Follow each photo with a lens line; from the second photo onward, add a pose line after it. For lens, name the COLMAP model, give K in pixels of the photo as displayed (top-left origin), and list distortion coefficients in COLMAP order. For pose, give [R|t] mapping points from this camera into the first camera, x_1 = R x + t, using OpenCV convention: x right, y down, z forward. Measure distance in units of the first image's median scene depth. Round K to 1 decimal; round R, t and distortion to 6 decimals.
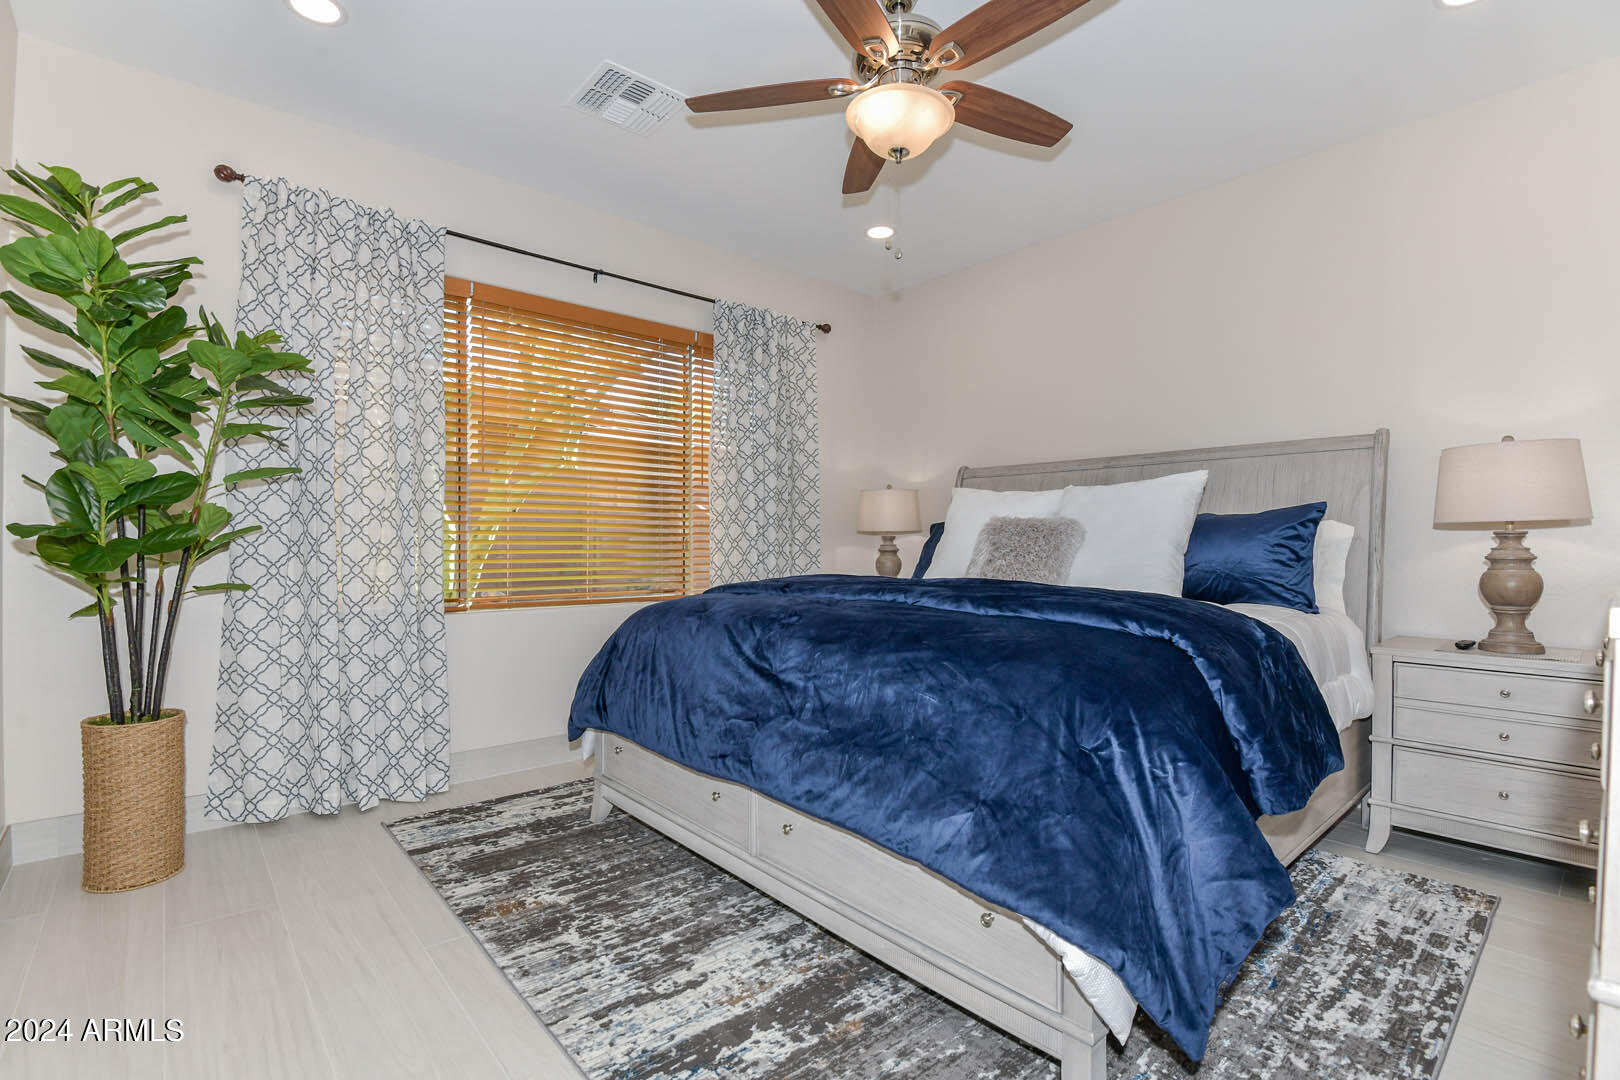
lens RADIAL K [[748.1, 0, 810.1], [0, 748.1, 539.0], [0, 0, 1]] dist [-0.002875, -0.012335]
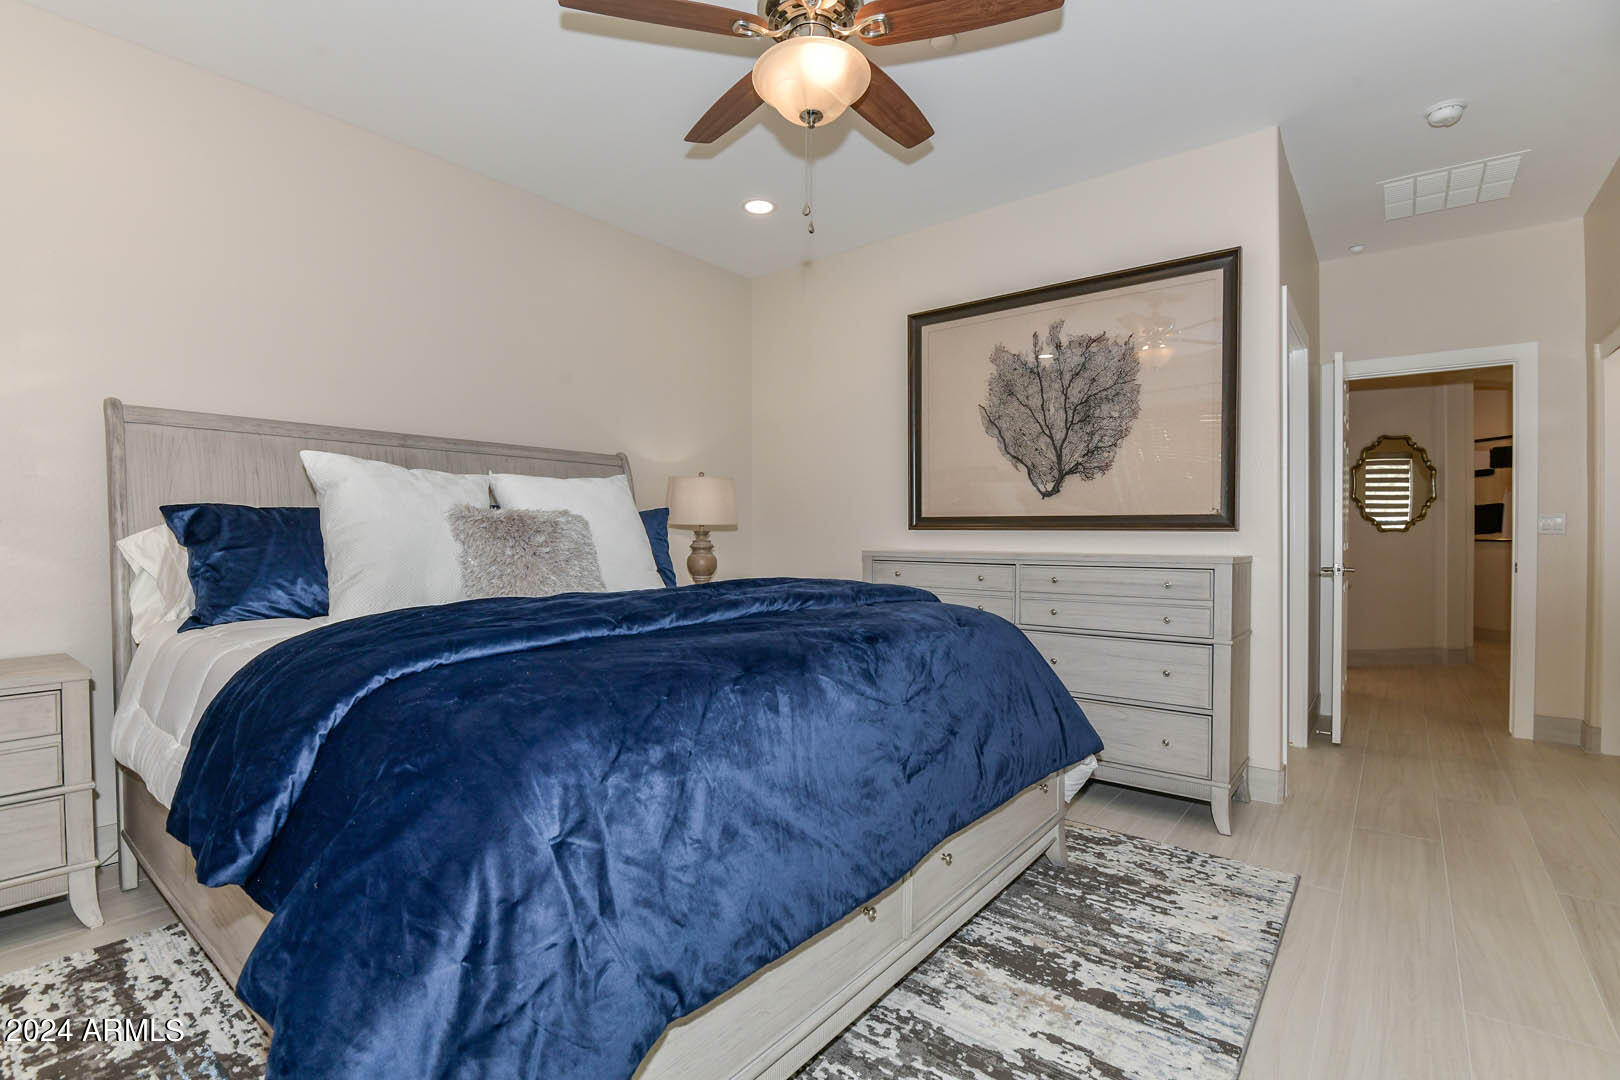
lens RADIAL K [[748.1, 0, 801.0], [0, 748.1, 538.2], [0, 0, 1]] dist [-0.002875, -0.012335]
pose [[-0.182188, -0.006339, 0.983243, -0.729567], [-0.013554, 0.999900, 0.003934, -0.003565], [-0.983170, -0.012610, -0.182255, 1.099467]]
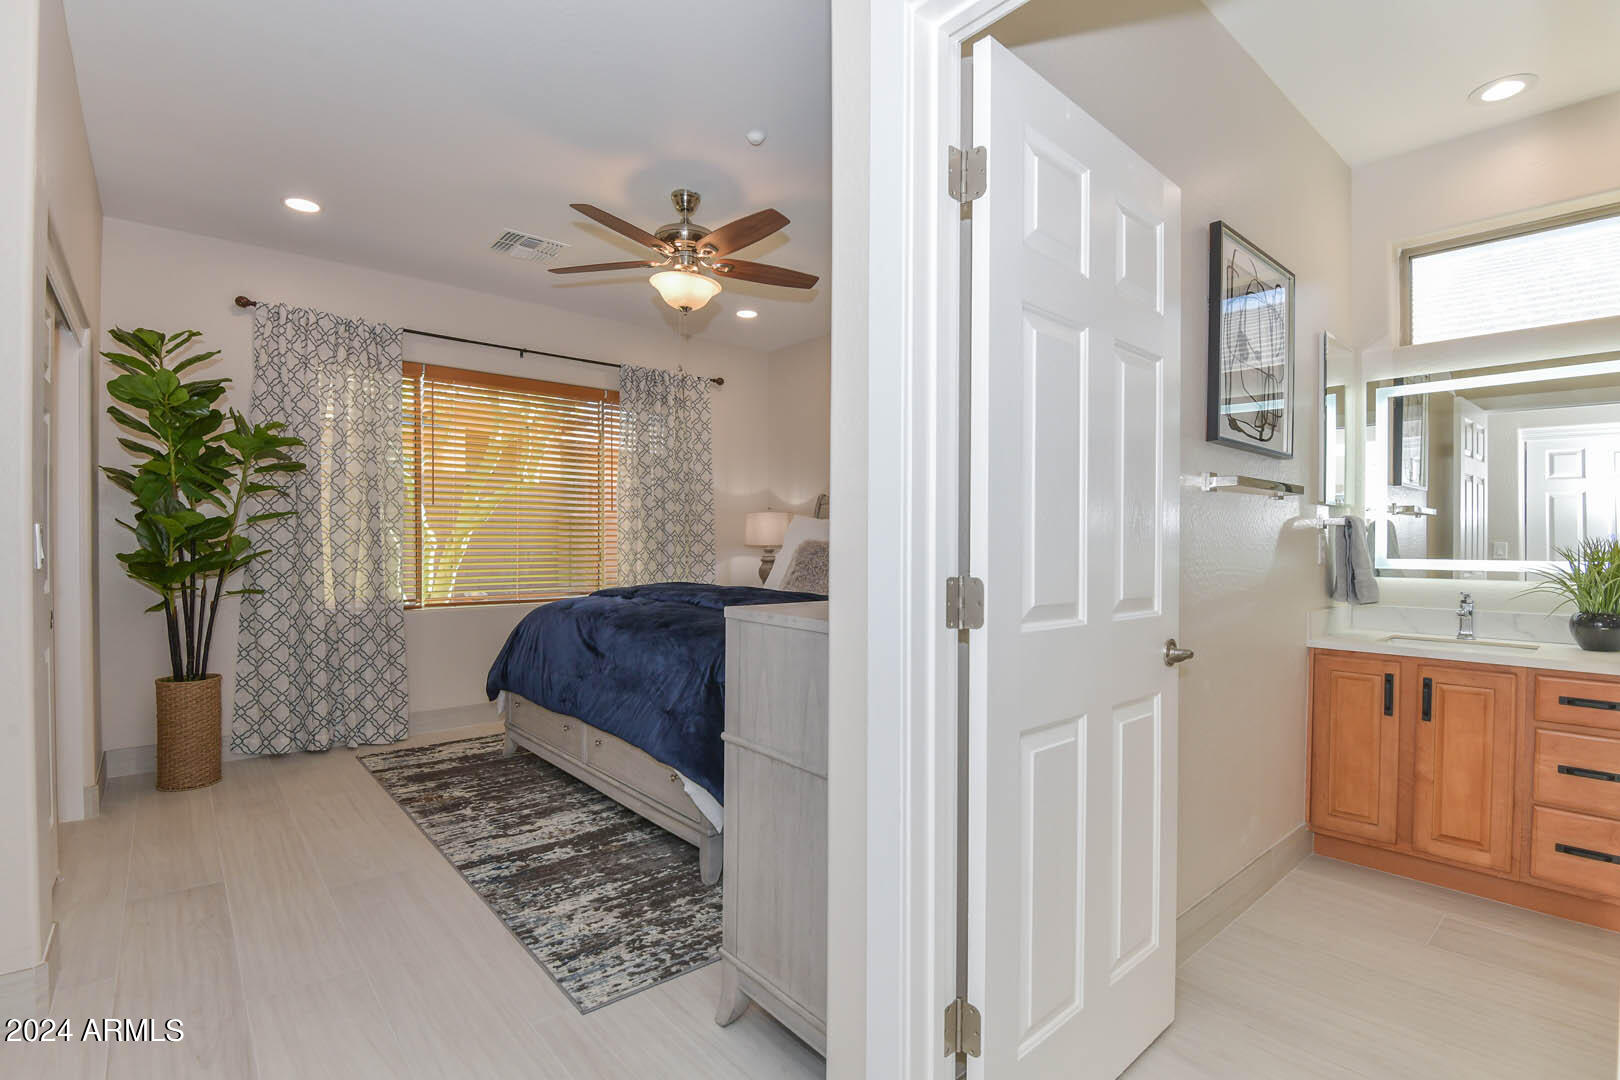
lens RADIAL K [[748.1, 0, 803.5], [0, 748.1, 547.7], [0, 0, 1]] dist [-0.002875, -0.012335]
pose [[0.999952, 0.000453, -0.009772, 0.351377], [-0.000327, 0.999917, 0.012912, -0.044747], [0.009777, -0.012908, 0.999869, -0.493725]]
